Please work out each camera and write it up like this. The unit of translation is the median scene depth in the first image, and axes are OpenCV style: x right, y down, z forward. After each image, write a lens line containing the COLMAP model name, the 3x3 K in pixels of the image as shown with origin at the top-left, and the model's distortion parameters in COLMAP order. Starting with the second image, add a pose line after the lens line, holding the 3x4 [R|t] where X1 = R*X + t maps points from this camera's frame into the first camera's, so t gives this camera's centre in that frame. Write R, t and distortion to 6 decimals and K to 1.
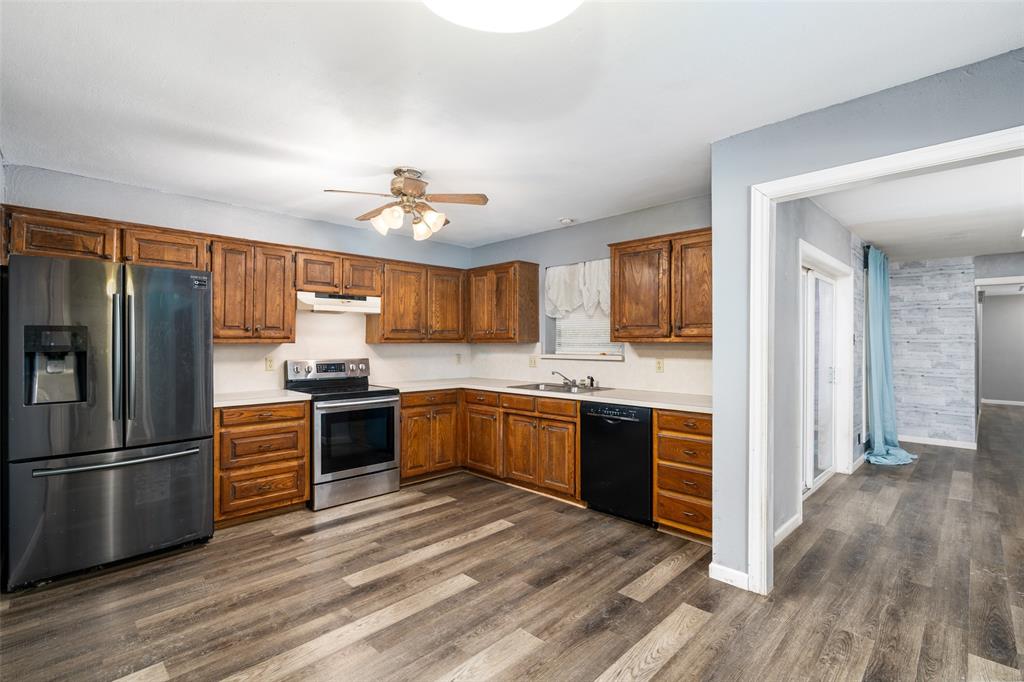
lens RADIAL K [[469.6, 0, 514.1], [0, 469.6, 340.8], [0, 0, 1]] dist [-0.002167, 0.000099]
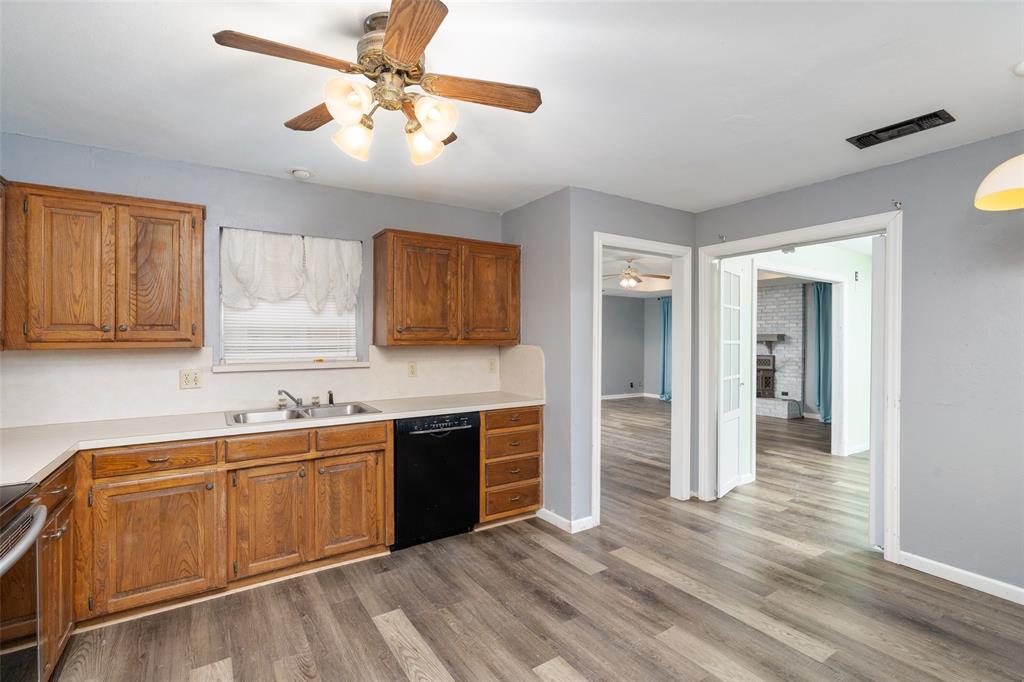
lens RADIAL K [[469.6, 0, 515.2], [0, 469.6, 339.1], [0, 0, 1]] dist [-0.002167, 0.000099]
pose [[0.206531, -0.000136, 0.978440, -0.659455], [-0.001806, 0.999998, 0.000521, -0.010726], [-0.978438, -0.001875, 0.206530, 0.703021]]
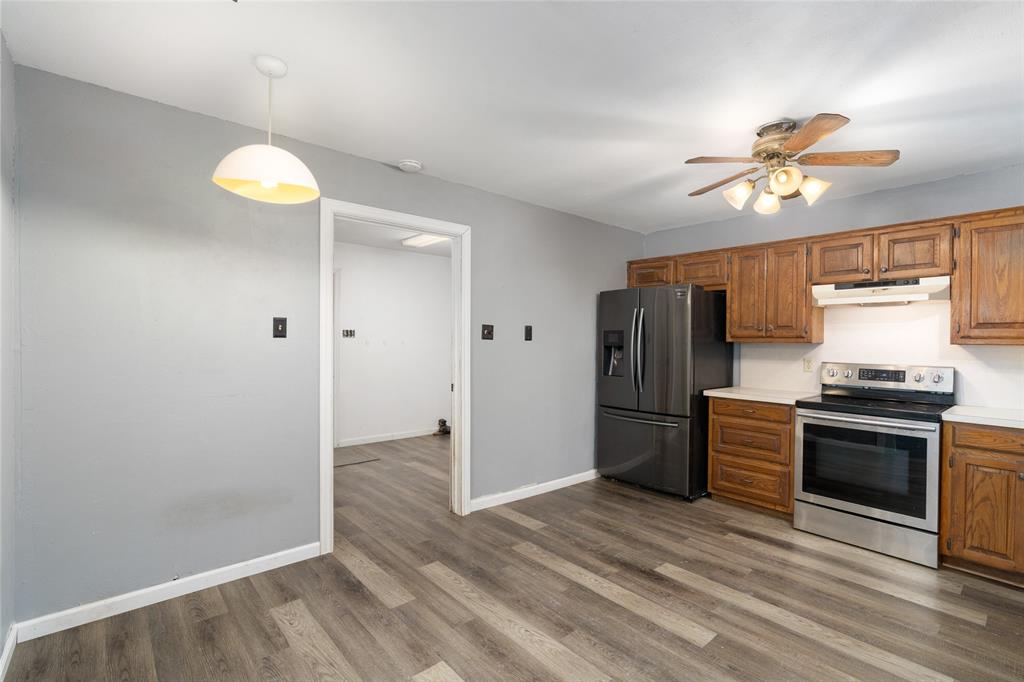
lens RADIAL K [[469.6, 0, 516.6], [0, 469.6, 342.8], [0, 0, 1]] dist [-0.002167, 0.000099]
pose [[-0.068709, 0.005584, -0.997621, 0.558198], [-0.006862, 0.999958, 0.006070, 0.003853], [0.997613, 0.007263, -0.068668, 0.572865]]
